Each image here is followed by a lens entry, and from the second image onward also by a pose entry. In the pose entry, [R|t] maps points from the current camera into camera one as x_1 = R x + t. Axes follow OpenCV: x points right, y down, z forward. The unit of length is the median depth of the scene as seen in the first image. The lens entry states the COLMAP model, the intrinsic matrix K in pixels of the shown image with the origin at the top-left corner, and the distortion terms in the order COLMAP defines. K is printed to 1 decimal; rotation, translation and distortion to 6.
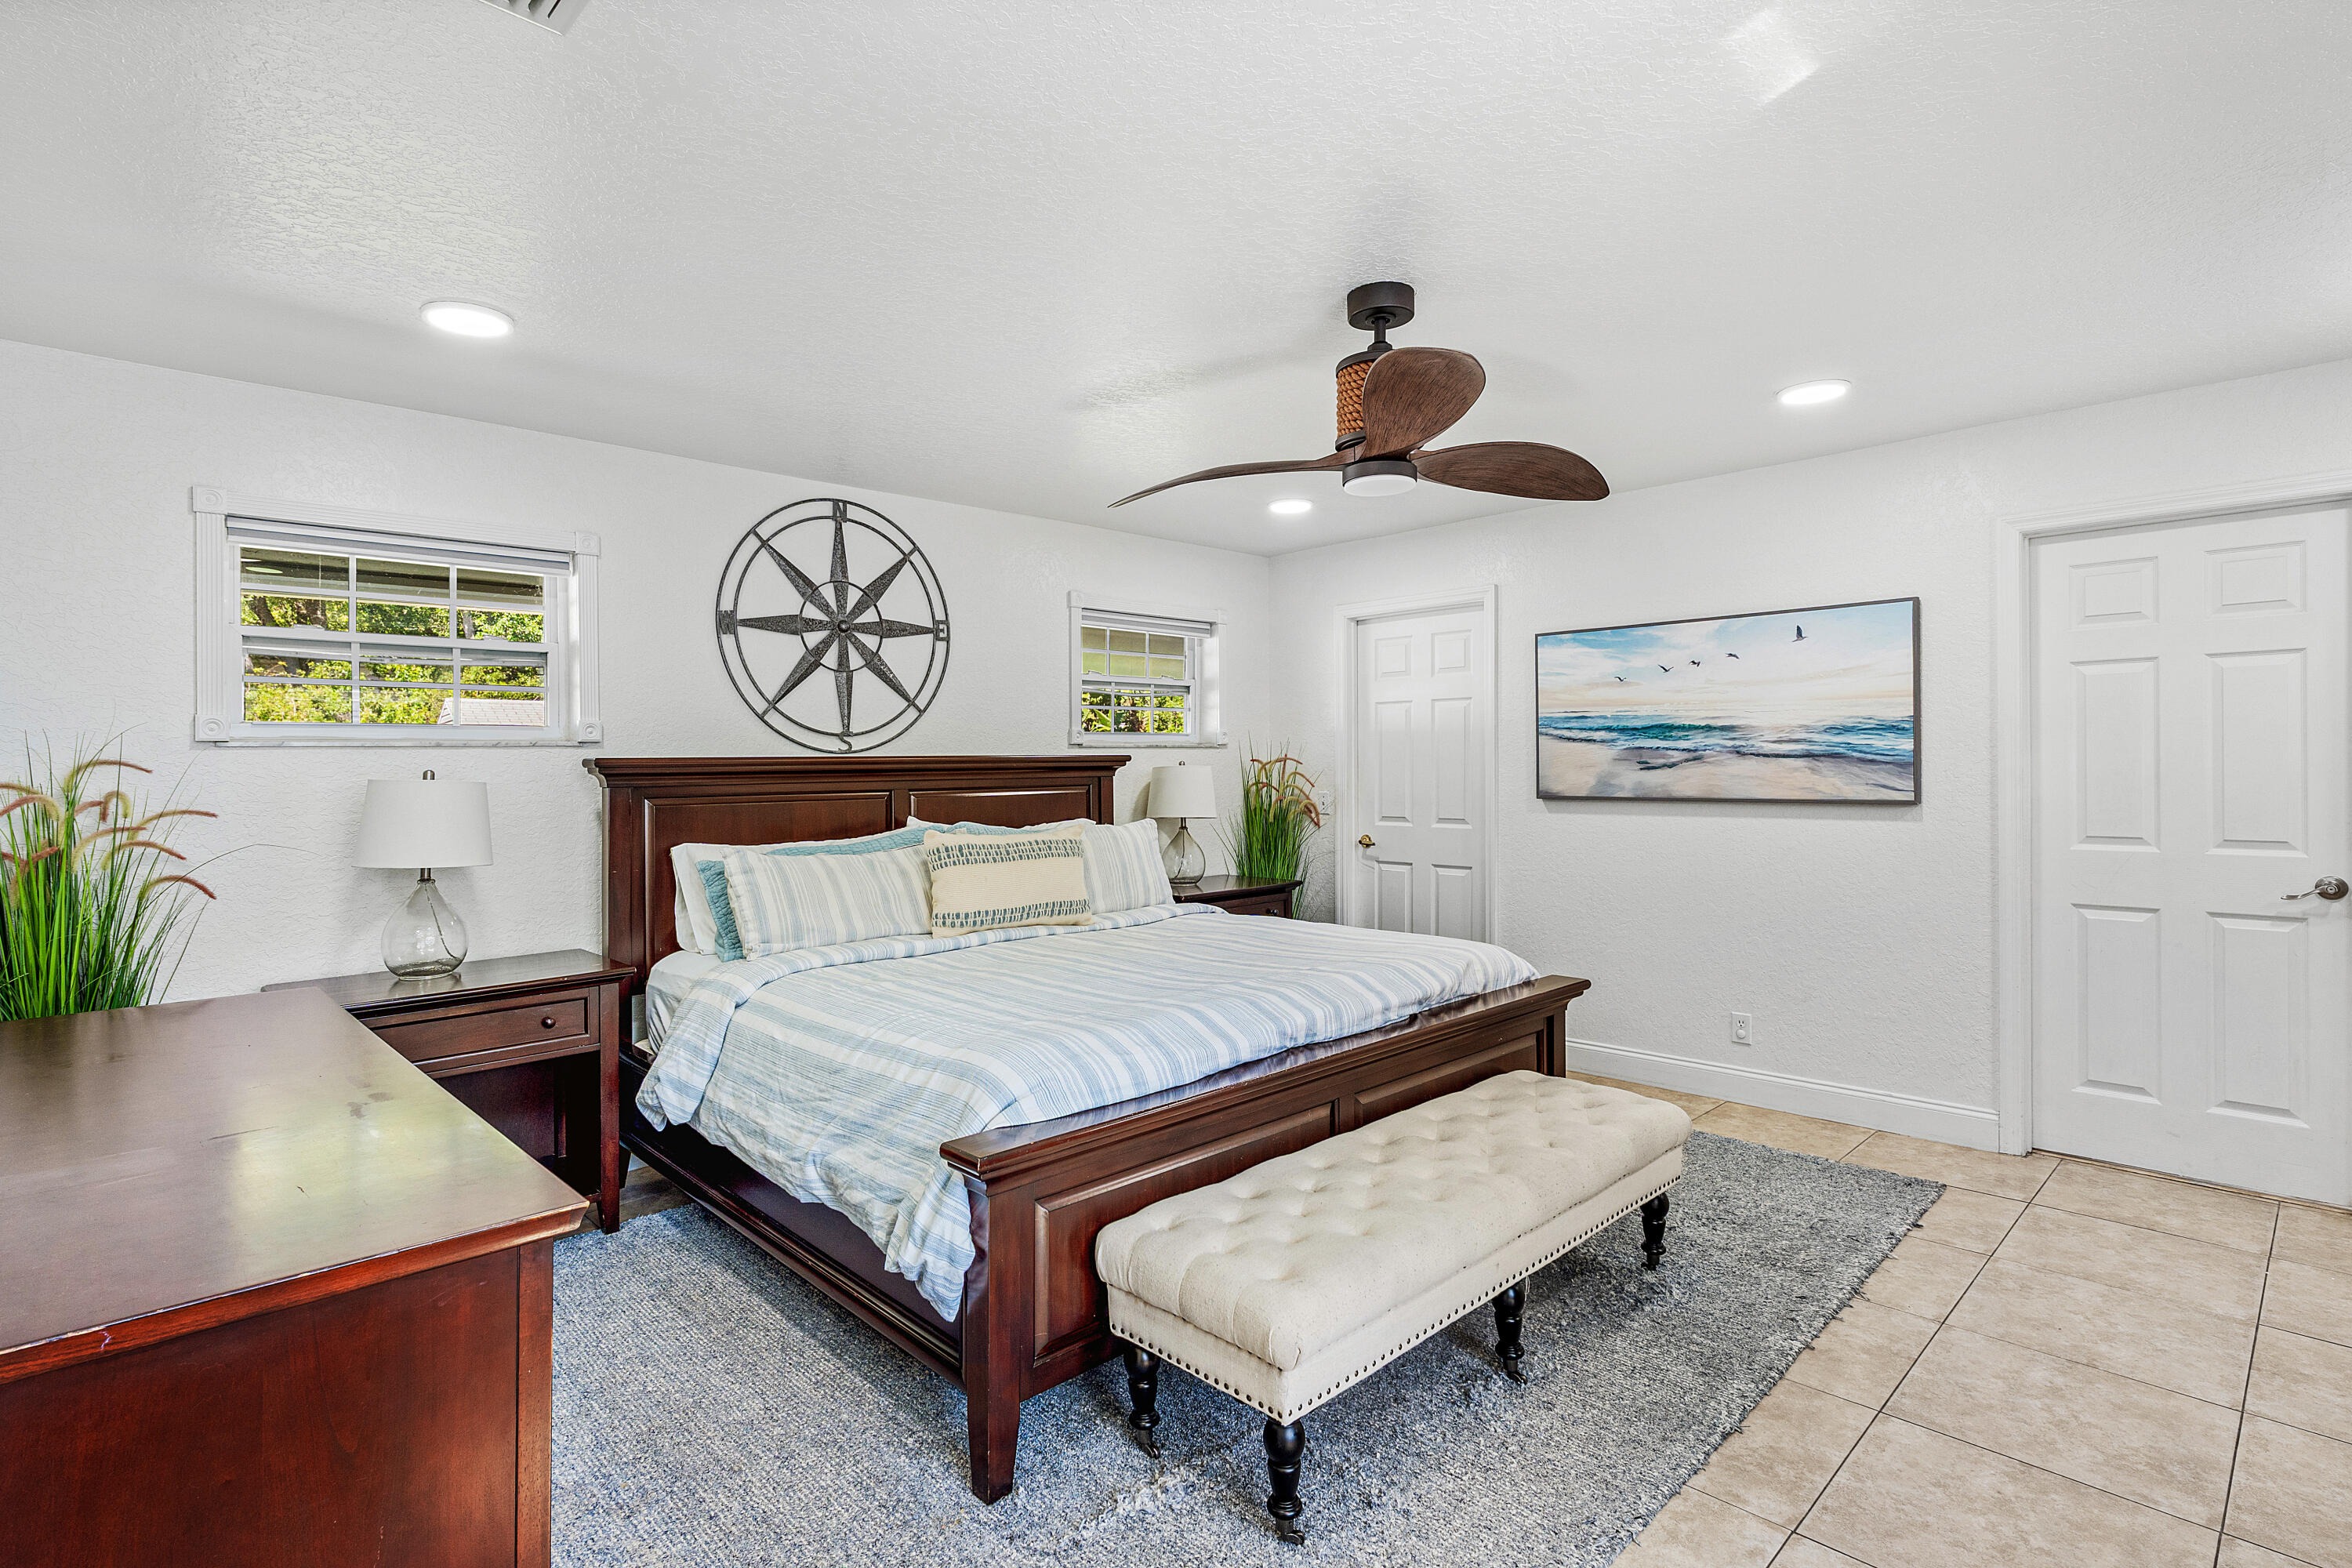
lens RADIAL K [[1144.9, 0, 1173.7], [0, 1144.9, 771.1], [0, 0, 1]] dist [-0.008598, -0.000895]
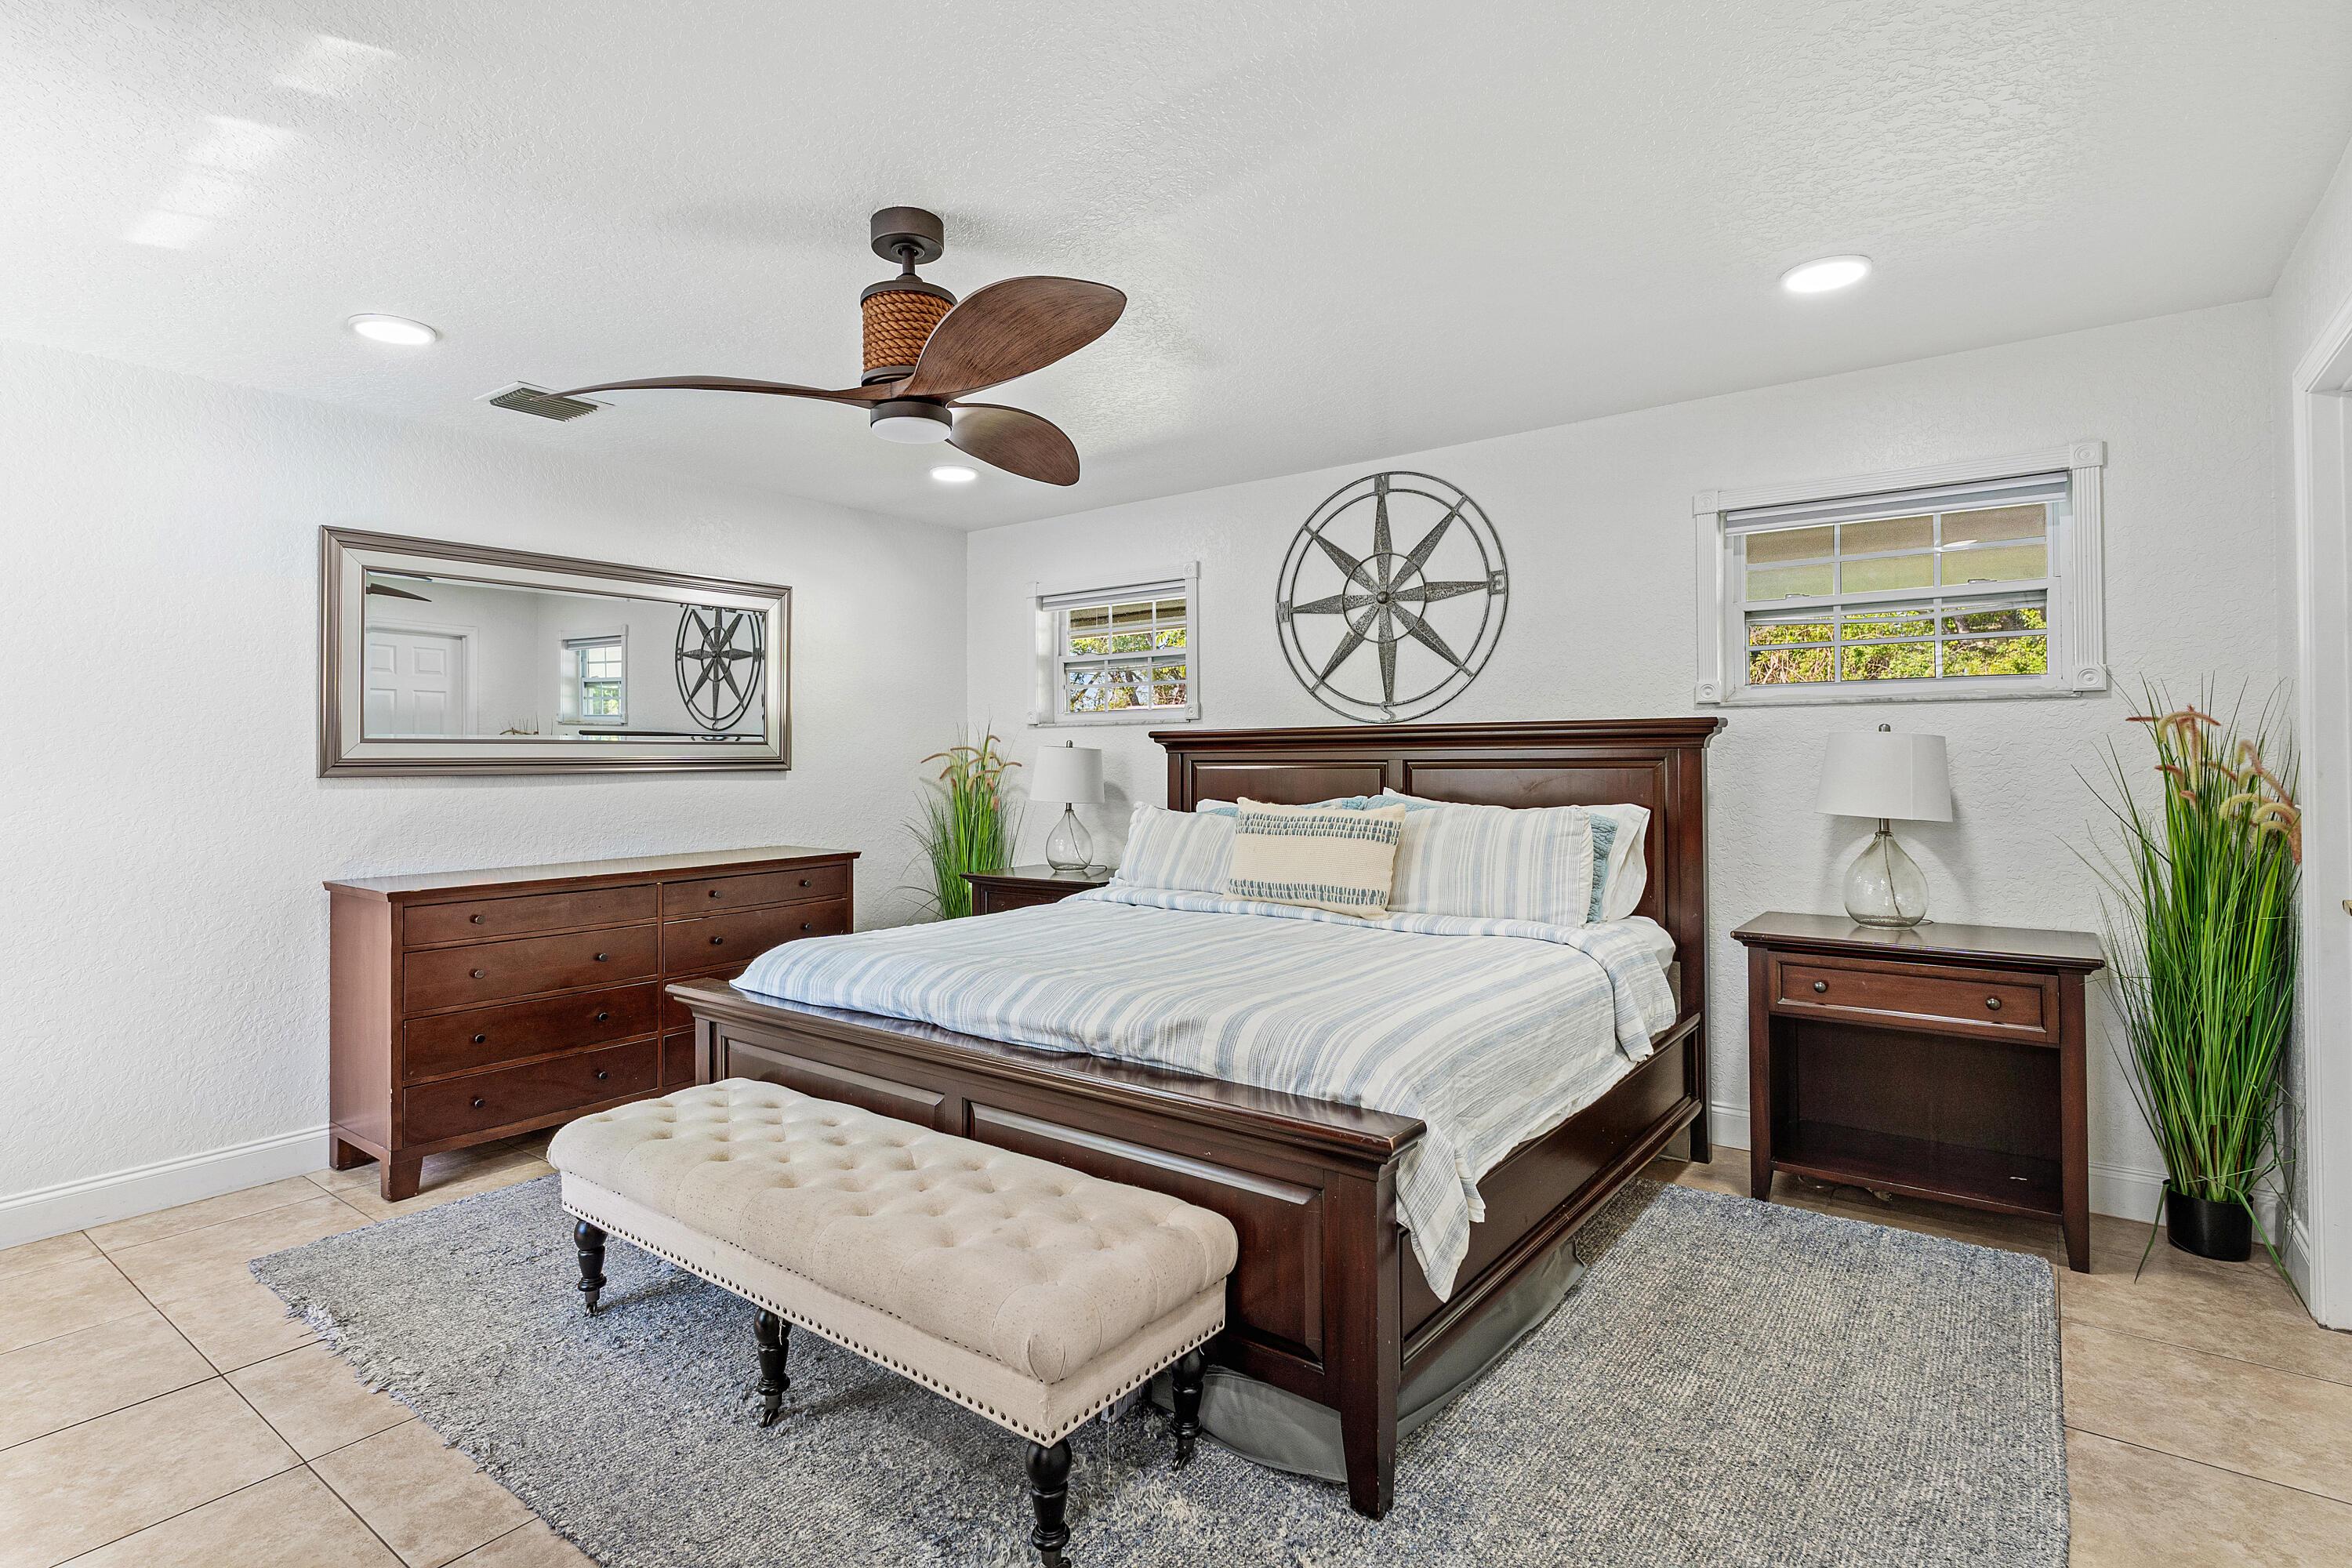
lens RADIAL K [[1144.9, 0, 1145.2], [0, 1144.9, 742.6], [0, 0, 1]] dist [-0.008598, -0.000895]
pose [[0.146685, -0.000347, -0.989183, 0.688809], [0.001383, 0.999999, -0.000145, 0.001379], [0.989182, -0.001346, 0.146685, 0.650769]]
